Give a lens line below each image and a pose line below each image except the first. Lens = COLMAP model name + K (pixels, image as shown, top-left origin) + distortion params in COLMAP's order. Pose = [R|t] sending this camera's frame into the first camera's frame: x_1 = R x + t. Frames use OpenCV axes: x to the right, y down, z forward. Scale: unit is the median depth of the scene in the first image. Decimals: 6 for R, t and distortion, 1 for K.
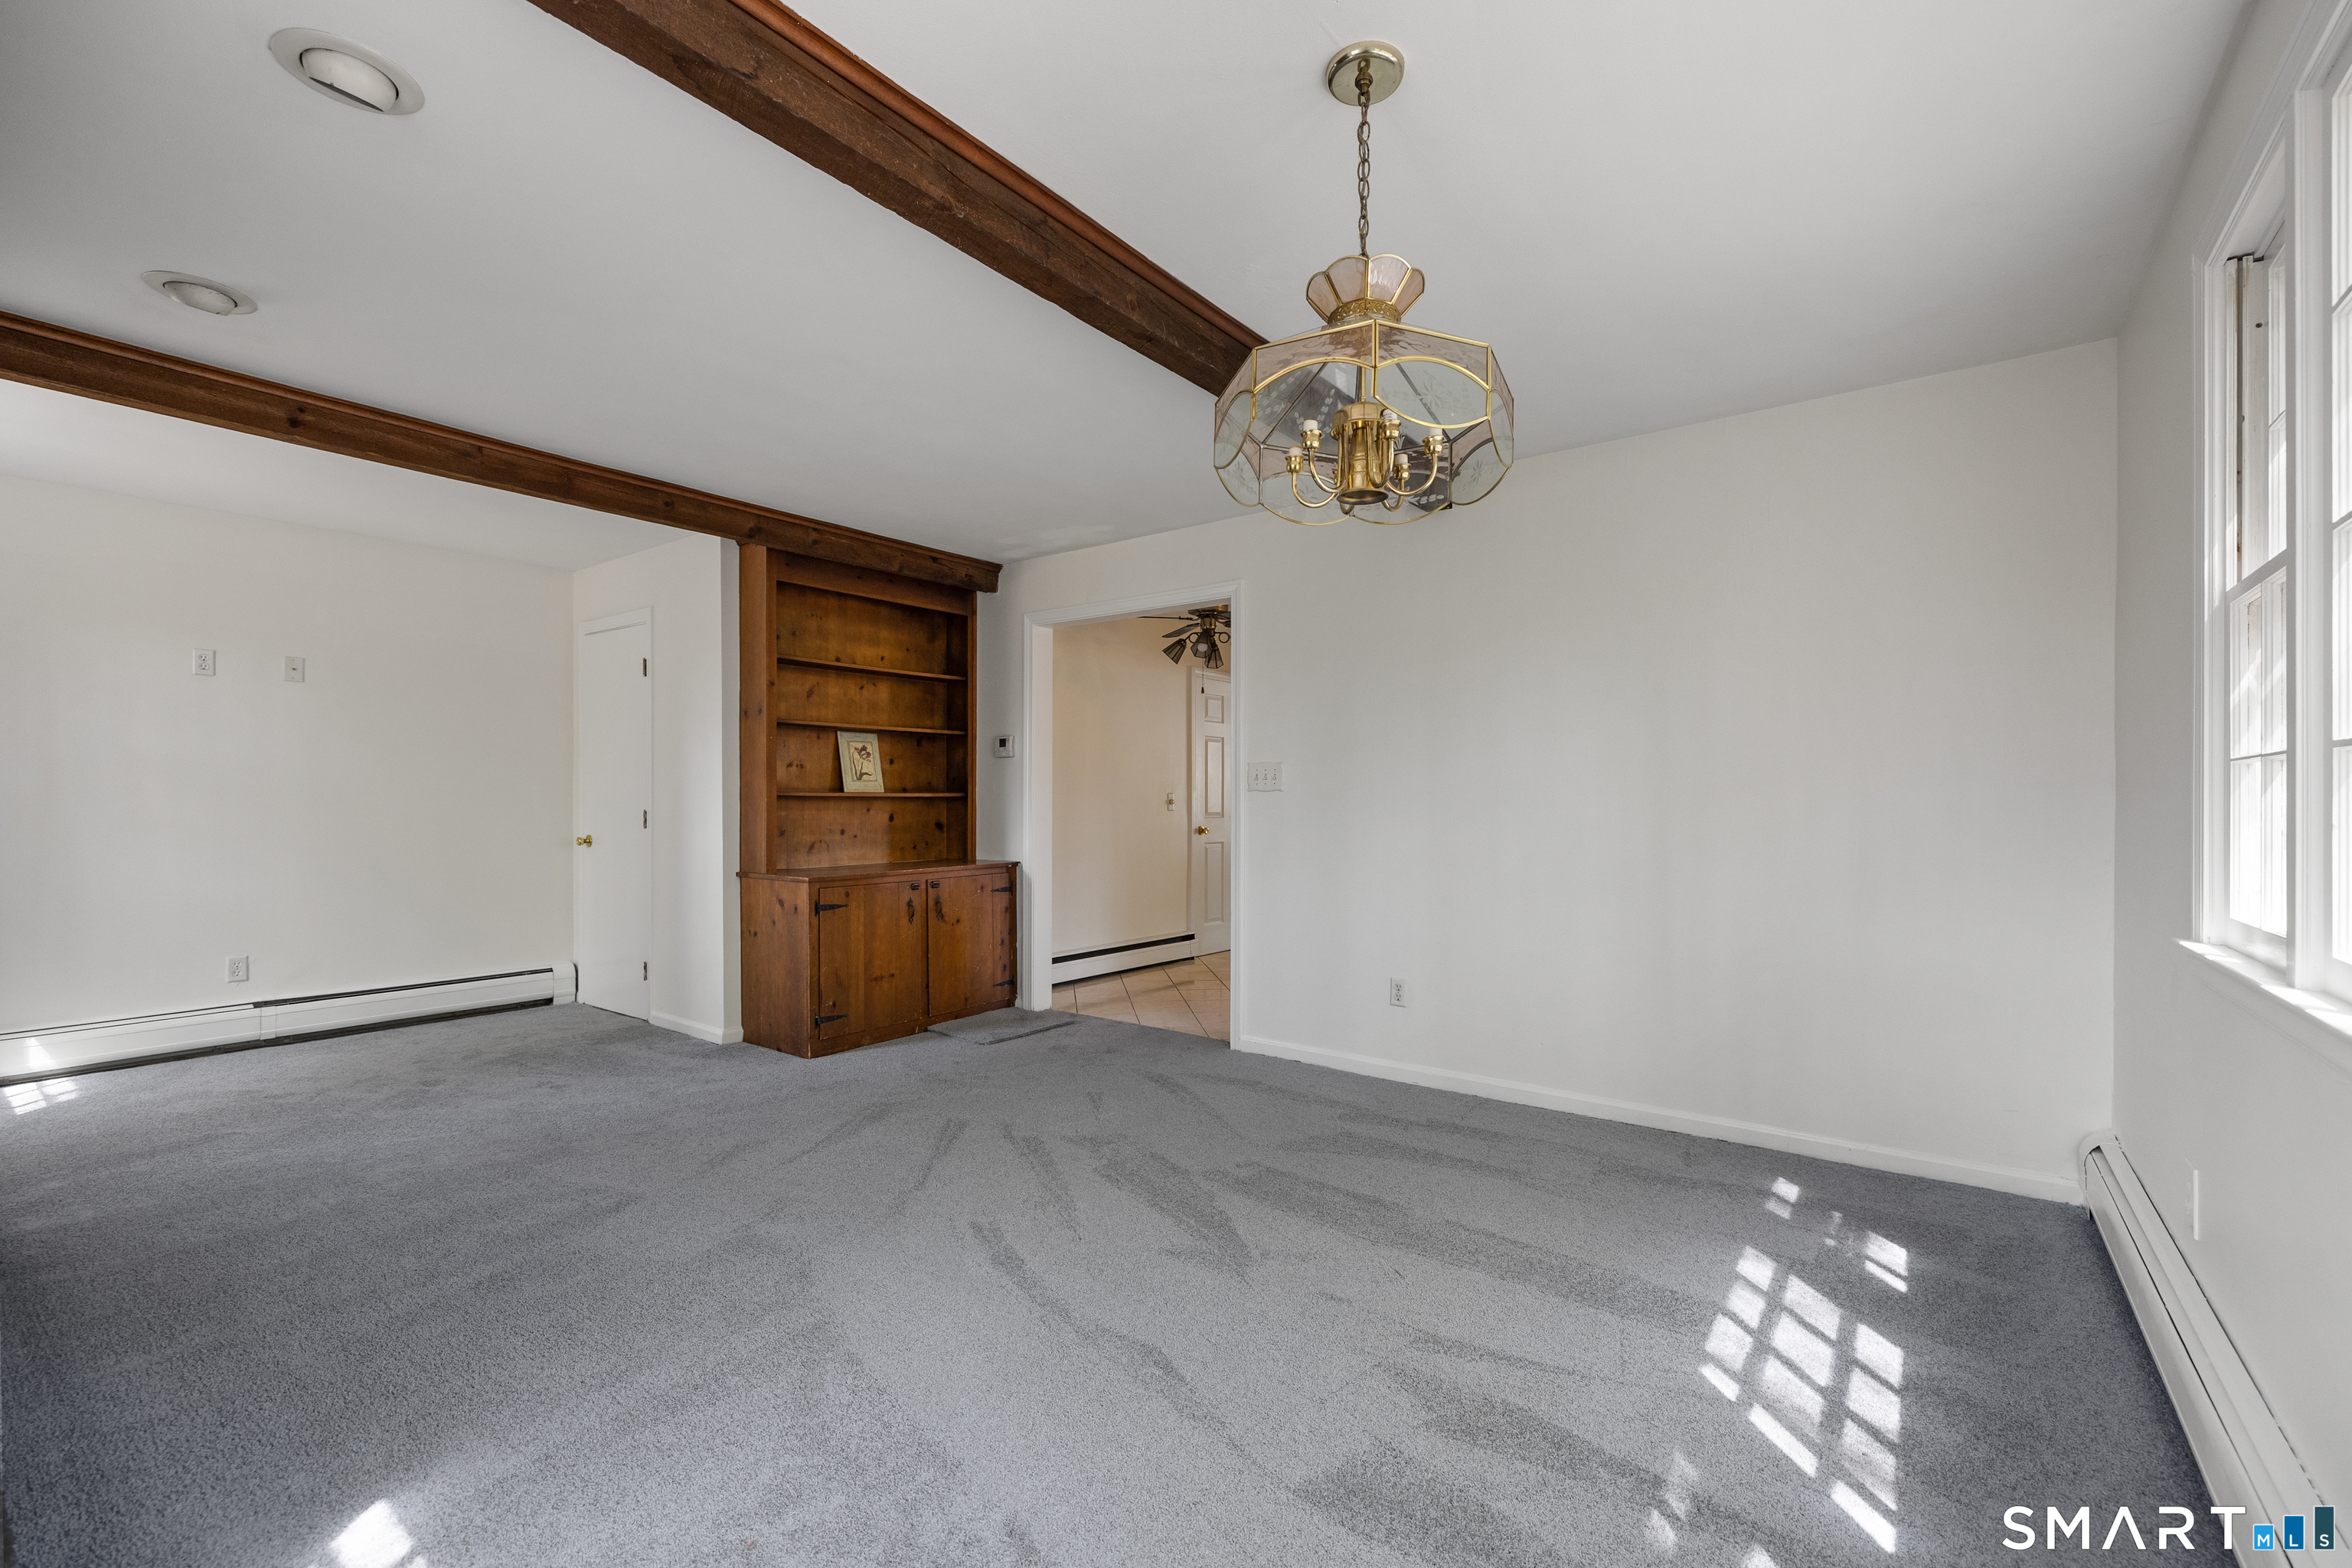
lens RADIAL K [[1005.1, 0, 1176.0], [0, 1005.1, 784.0], [0, 0, 1]] dist [0.026063, 0.000508]
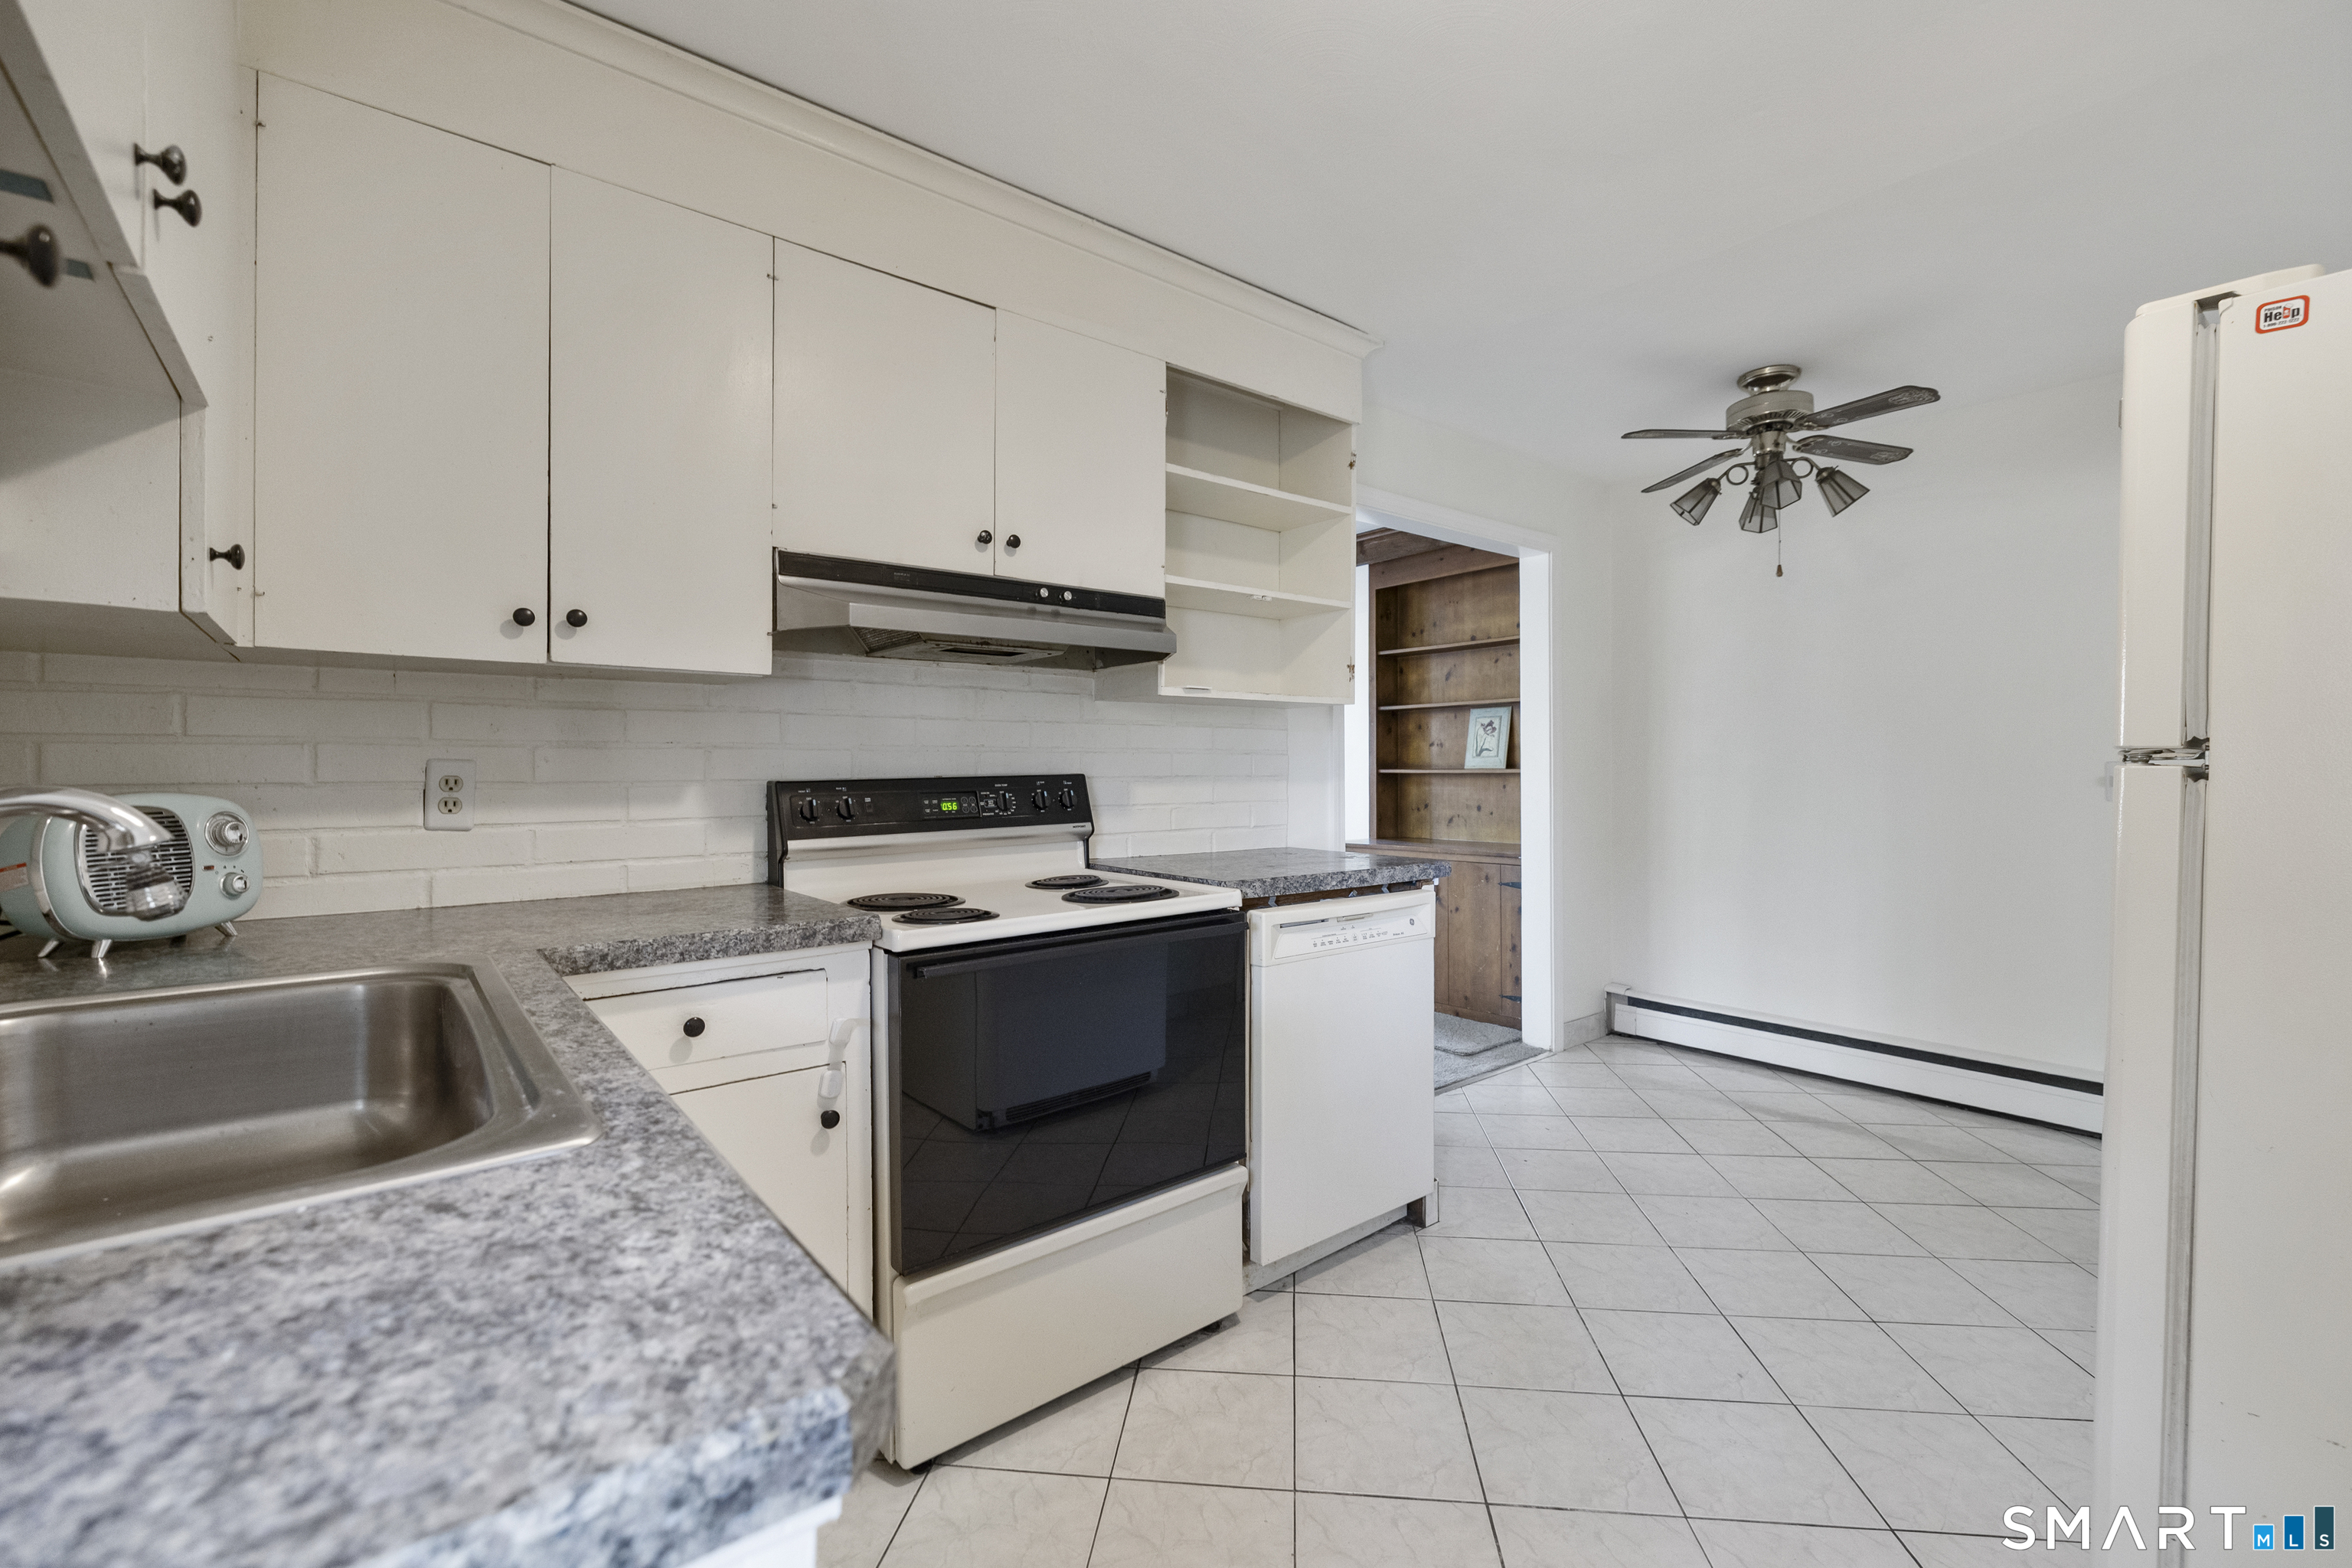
lens RADIAL K [[1005.1, 0, 1176.0], [0, 1005.1, 784.0], [0, 0, 1]] dist [0.026063, 0.000508]
pose [[-0.237654, -0.001904, -0.971348, 0.727815], [0.005734, 0.999978, -0.003364, 0.025392], [0.971333, -0.006369, -0.237637, 0.959304]]
